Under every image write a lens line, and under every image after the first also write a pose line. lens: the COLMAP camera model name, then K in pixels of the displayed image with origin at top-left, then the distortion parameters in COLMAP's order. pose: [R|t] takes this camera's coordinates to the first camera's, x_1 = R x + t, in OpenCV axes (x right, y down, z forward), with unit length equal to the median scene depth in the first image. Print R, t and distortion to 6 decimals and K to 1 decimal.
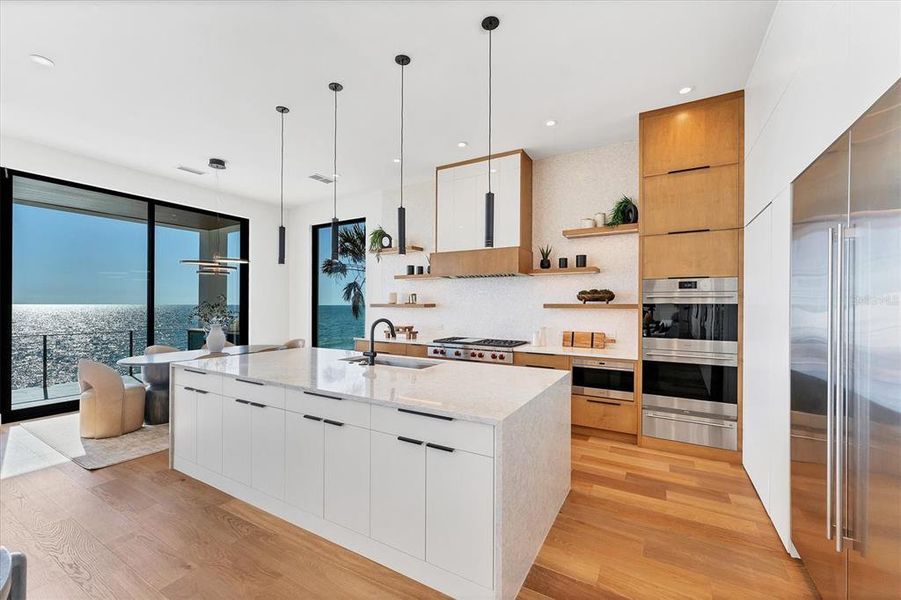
lens RADIAL K [[366.8, 0, 452.8], [0, 366.8, 302.6], [0, 0, 1]] dist [-0.002440, -0.000271]
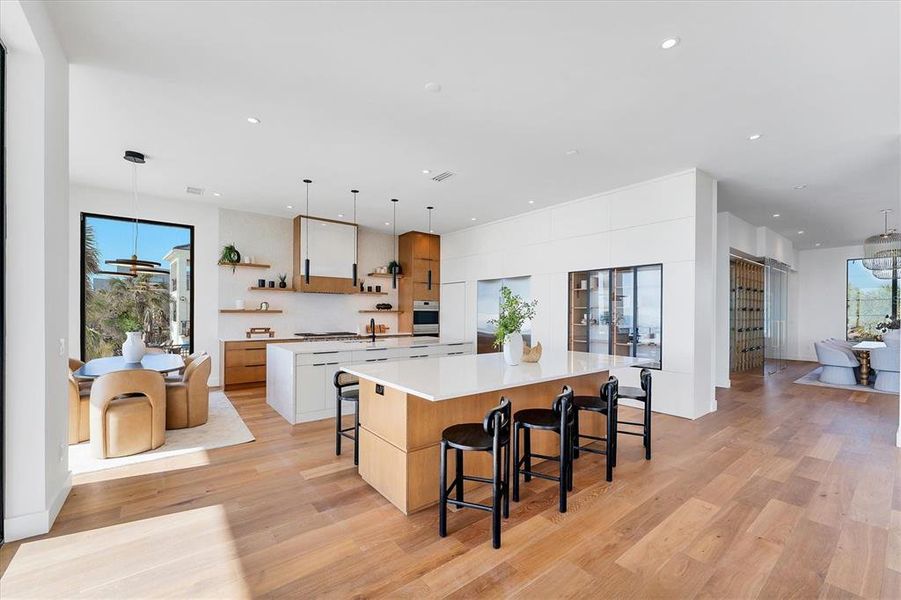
lens RADIAL K [[366.8, 0, 452.8], [0, 366.8, 302.6], [0, 0, 1]] dist [-0.002440, -0.000271]
pose [[0.362818, 0.022698, 0.931584, -1.368057], [-0.007872, 0.999742, -0.021293, -0.000834], [-0.931827, 0.000392, 0.362903, -0.091170]]
